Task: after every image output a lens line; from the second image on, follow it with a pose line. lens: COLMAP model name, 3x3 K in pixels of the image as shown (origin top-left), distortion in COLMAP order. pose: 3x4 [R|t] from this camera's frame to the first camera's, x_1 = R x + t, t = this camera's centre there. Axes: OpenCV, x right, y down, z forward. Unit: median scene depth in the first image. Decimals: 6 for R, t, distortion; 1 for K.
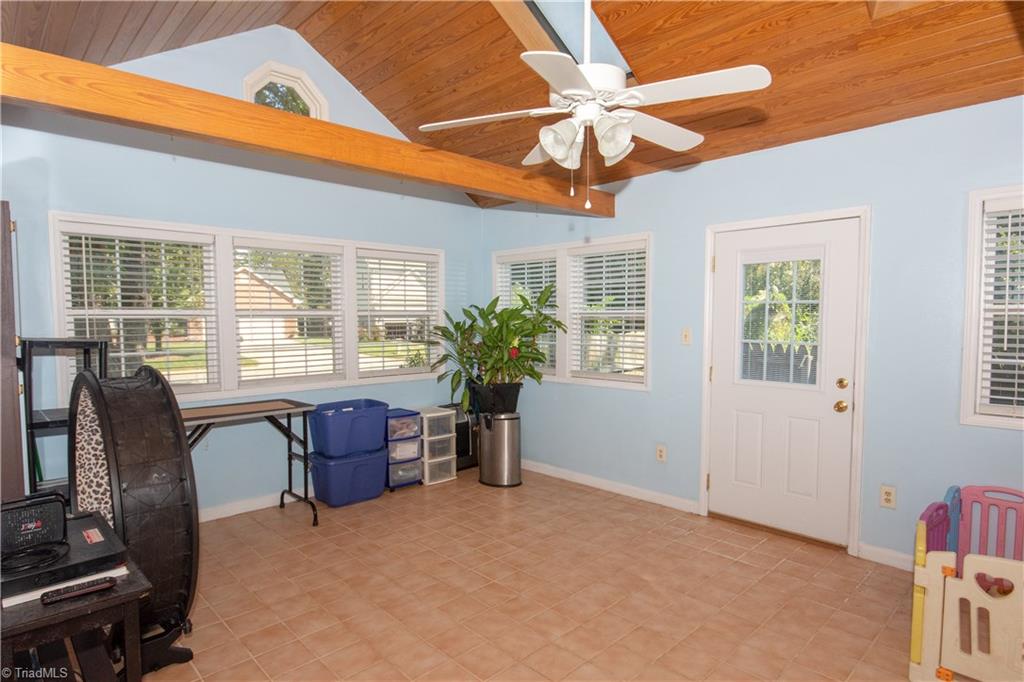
lens RADIAL K [[566.8, 0, 512.6], [0, 566.8, 348.7], [0, 0, 1]] dist [-0.000709, 0.001662]
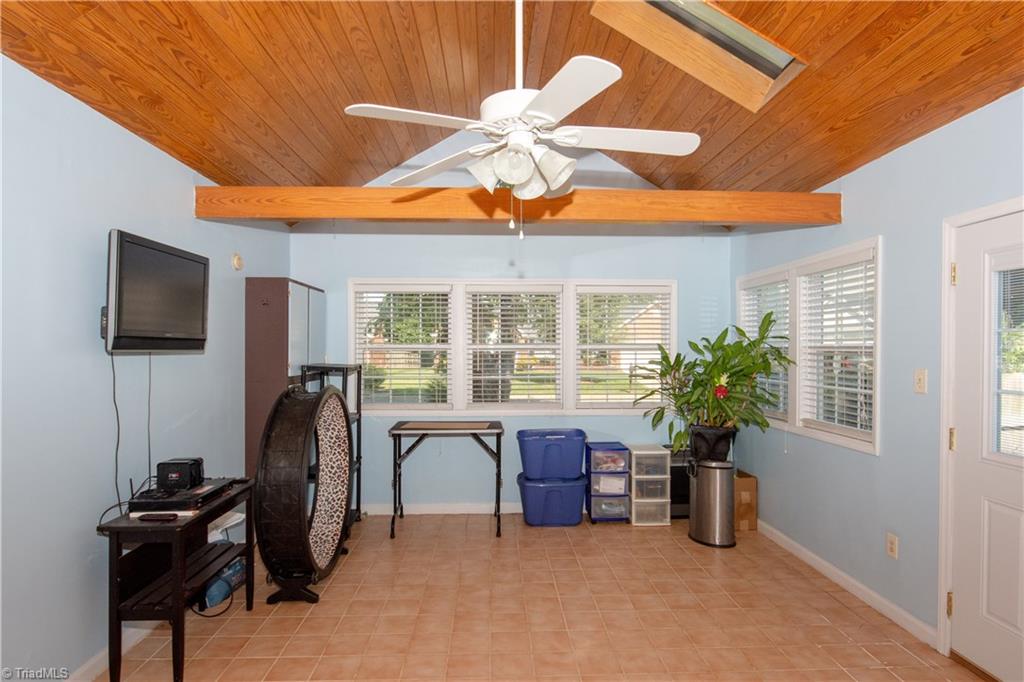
lens RADIAL K [[566.8, 0, 512.6], [0, 566.8, 348.7], [0, 0, 1]] dist [-0.000709, 0.001662]
pose [[0.745367, 0.002485, -0.666650, 0.348898], [-0.039308, 0.998417, -0.040227, -0.011867], [0.665495, 0.056188, 0.744285, 0.136465]]
